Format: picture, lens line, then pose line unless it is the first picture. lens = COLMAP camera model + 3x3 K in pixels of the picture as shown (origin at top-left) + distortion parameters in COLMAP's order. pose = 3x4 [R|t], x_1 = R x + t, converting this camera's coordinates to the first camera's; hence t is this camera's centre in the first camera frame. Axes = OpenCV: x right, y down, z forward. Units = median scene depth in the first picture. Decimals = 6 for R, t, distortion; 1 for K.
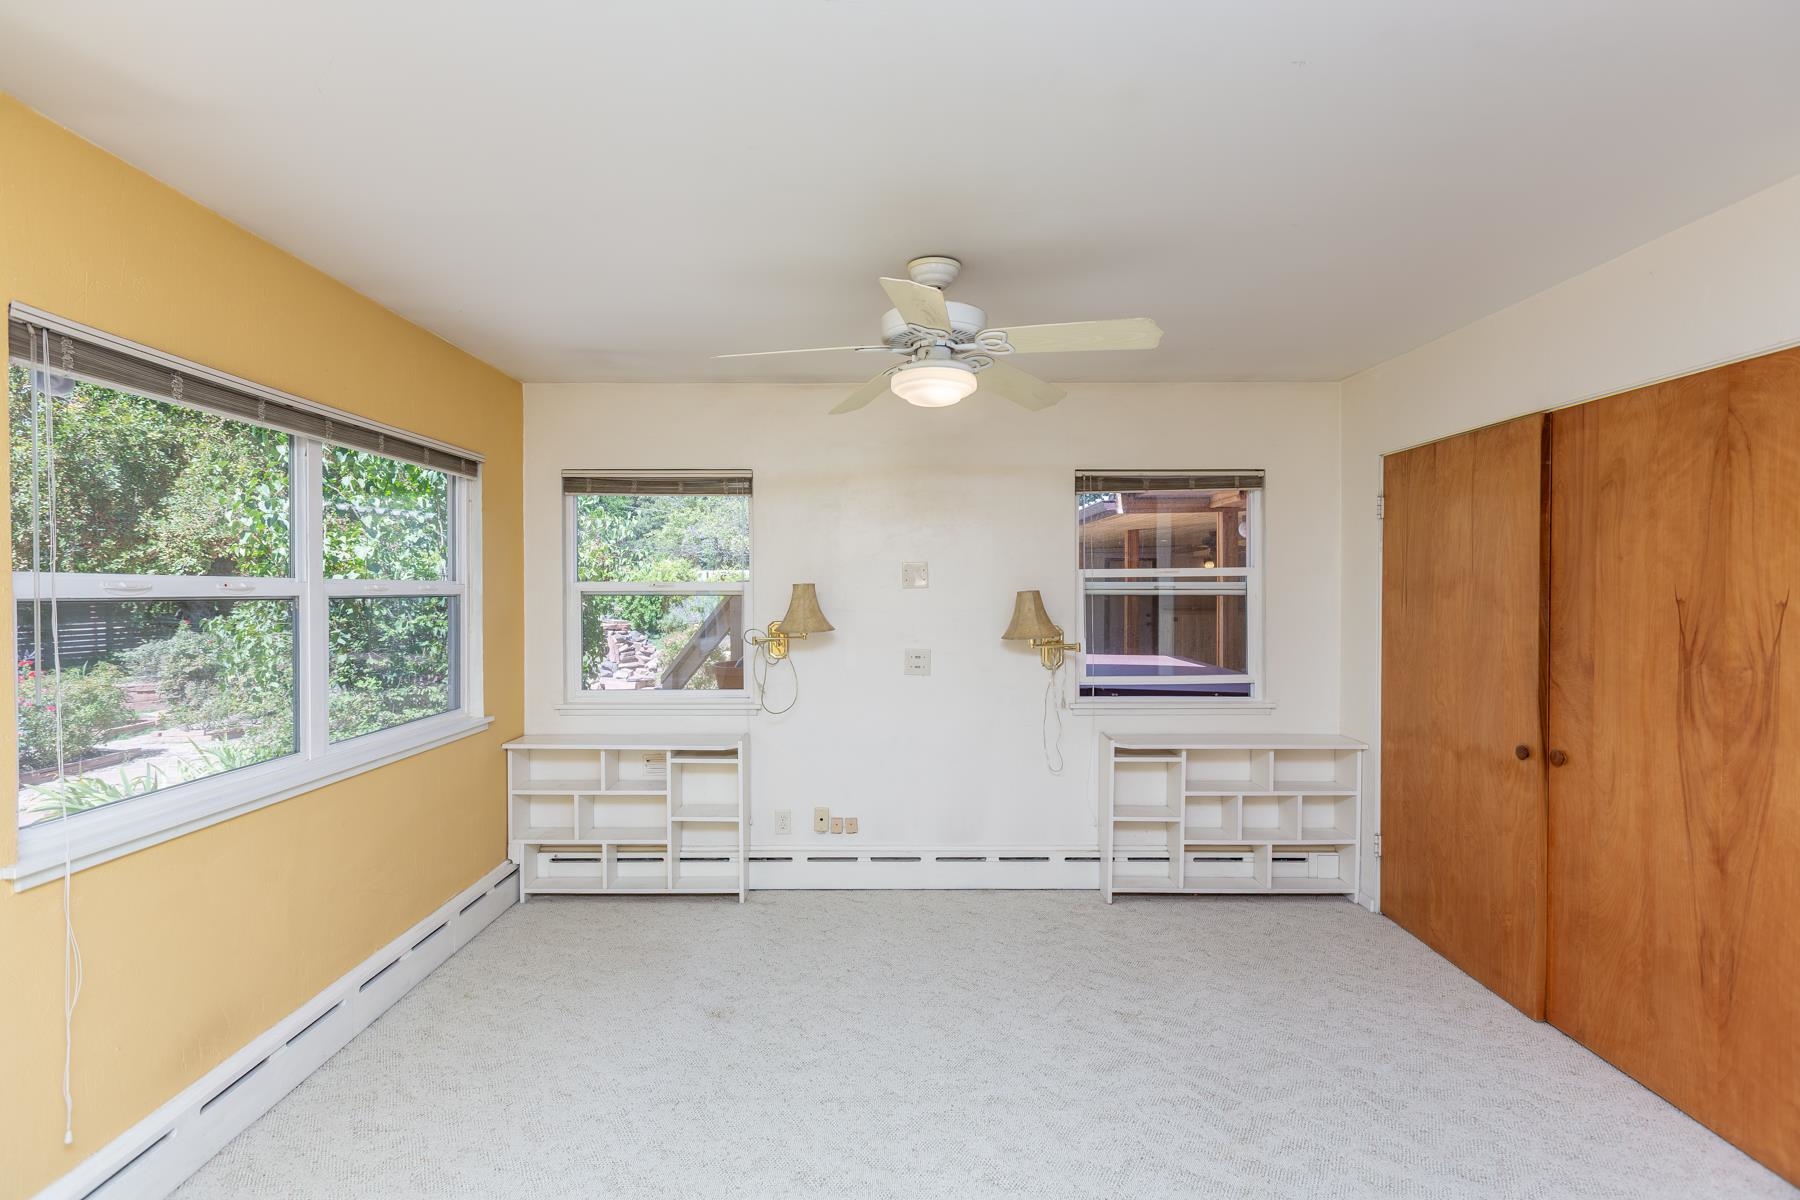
lens RADIAL K [[817.1, 0, 888.3], [0, 817.1, 599.4], [0, 0, 1]] dist [-0.000141, -0.000540]
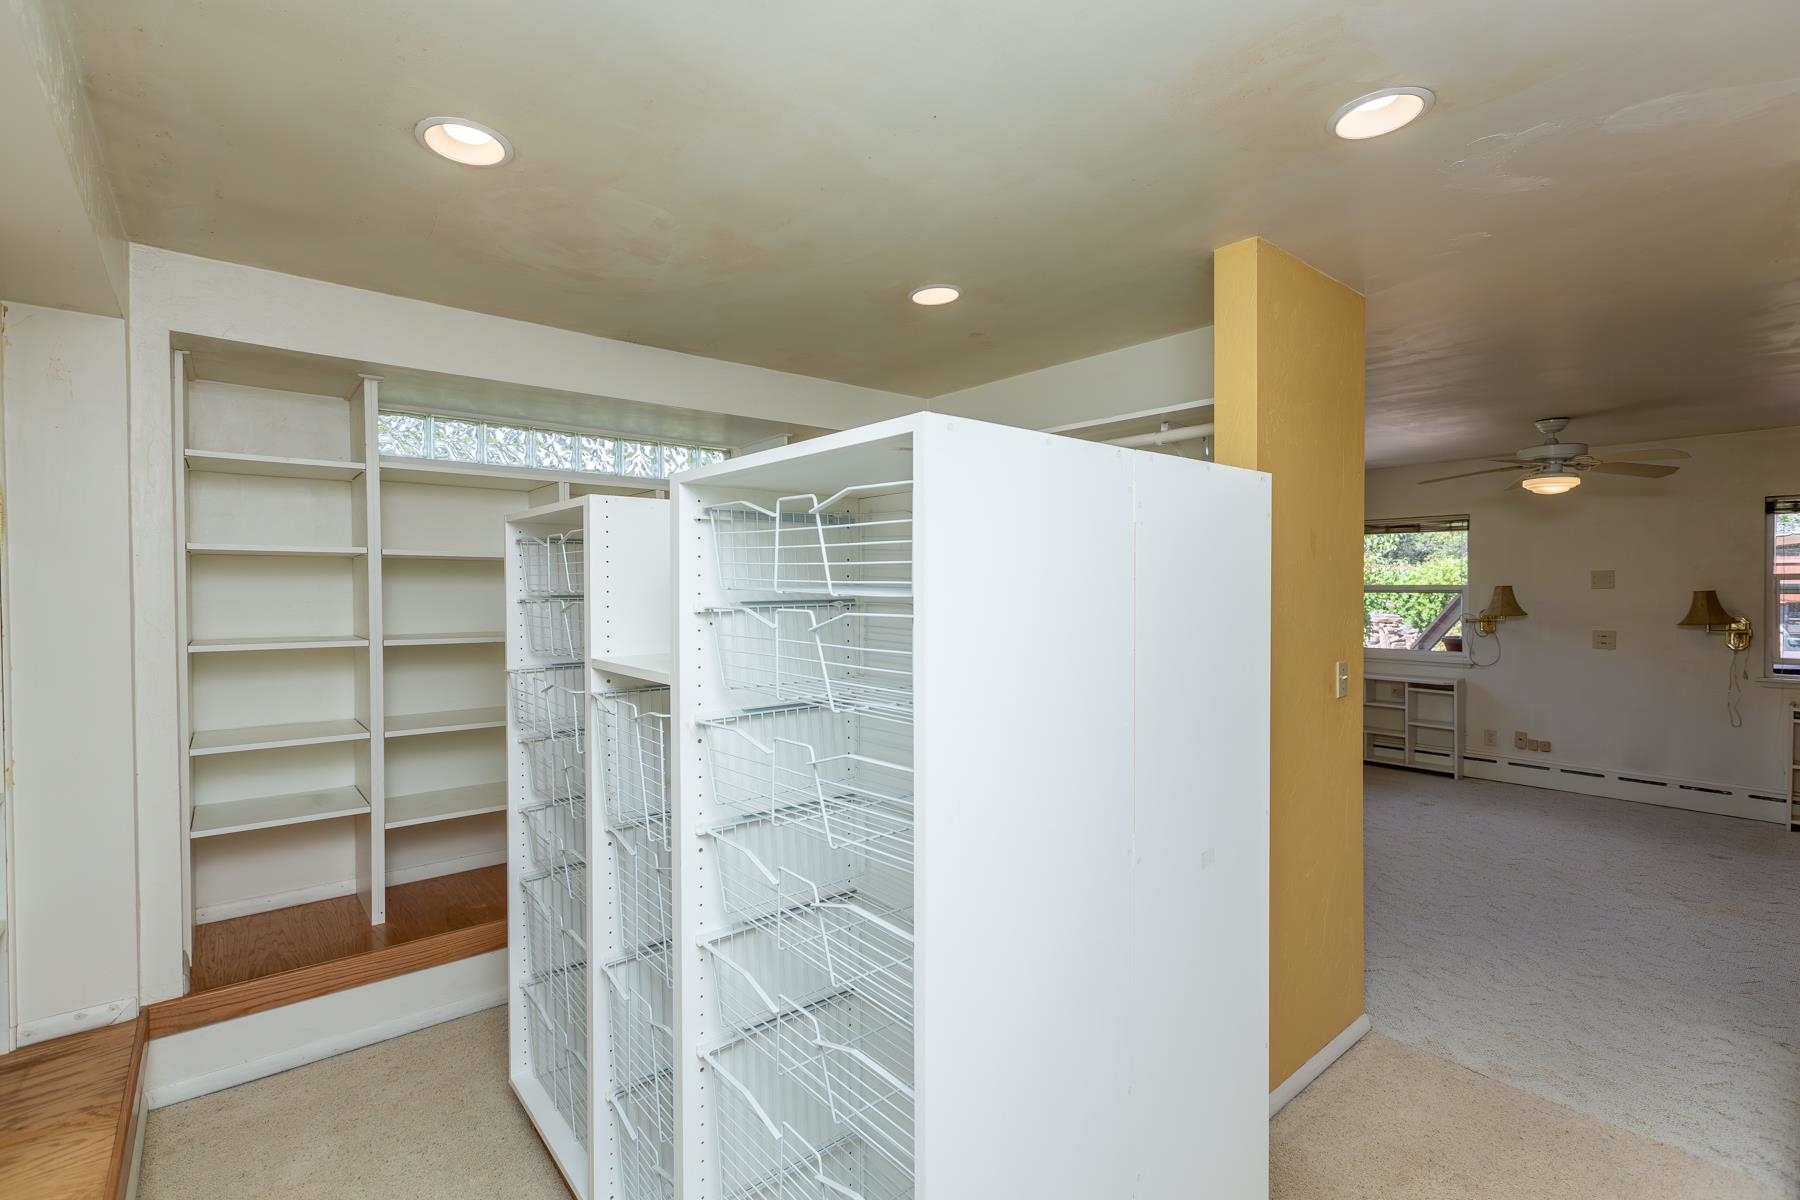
lens RADIAL K [[817.1, 0, 886.8], [0, 817.1, 601.7], [0, 0, 1]] dist [-0.000141, -0.000540]
pose [[0.635222, 0.012140, -0.772235, 0.345765], [-0.008314, 0.999926, 0.008881, 0.007247], [0.772285, 0.000779, 0.635275, -0.897535]]
